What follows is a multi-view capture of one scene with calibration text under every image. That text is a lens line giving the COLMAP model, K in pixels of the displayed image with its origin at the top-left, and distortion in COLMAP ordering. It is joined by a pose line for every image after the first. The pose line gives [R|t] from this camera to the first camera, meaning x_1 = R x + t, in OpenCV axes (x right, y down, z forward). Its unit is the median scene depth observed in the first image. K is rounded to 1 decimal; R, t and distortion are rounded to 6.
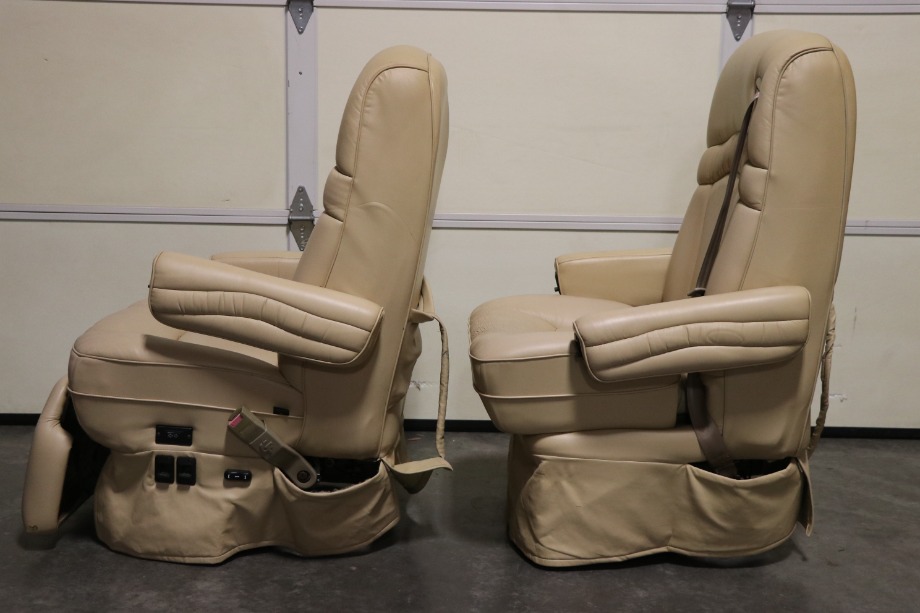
lens RADIAL K [[1373.9, 0, 456.8], [0, 1373.9, 297.2], [0, 0, 1]] dist [0.059490, 0.000000]
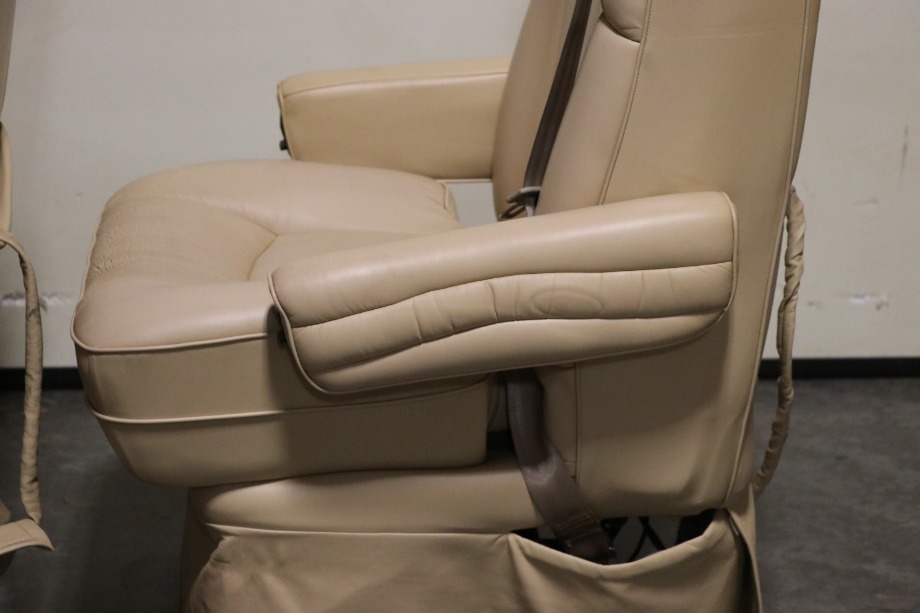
lens RADIAL K [[2676.8, 0, 460.4], [0, 2676.8, 312.0], [0, 0, 1]] dist [0.378248, 0.000000]
pose [[0.997506, -0.027205, 0.065129, 0.086722], [0.017529, 0.989309, 0.144774, -0.103607], [-0.068372, -0.143272, 0.987319, 0.033620]]
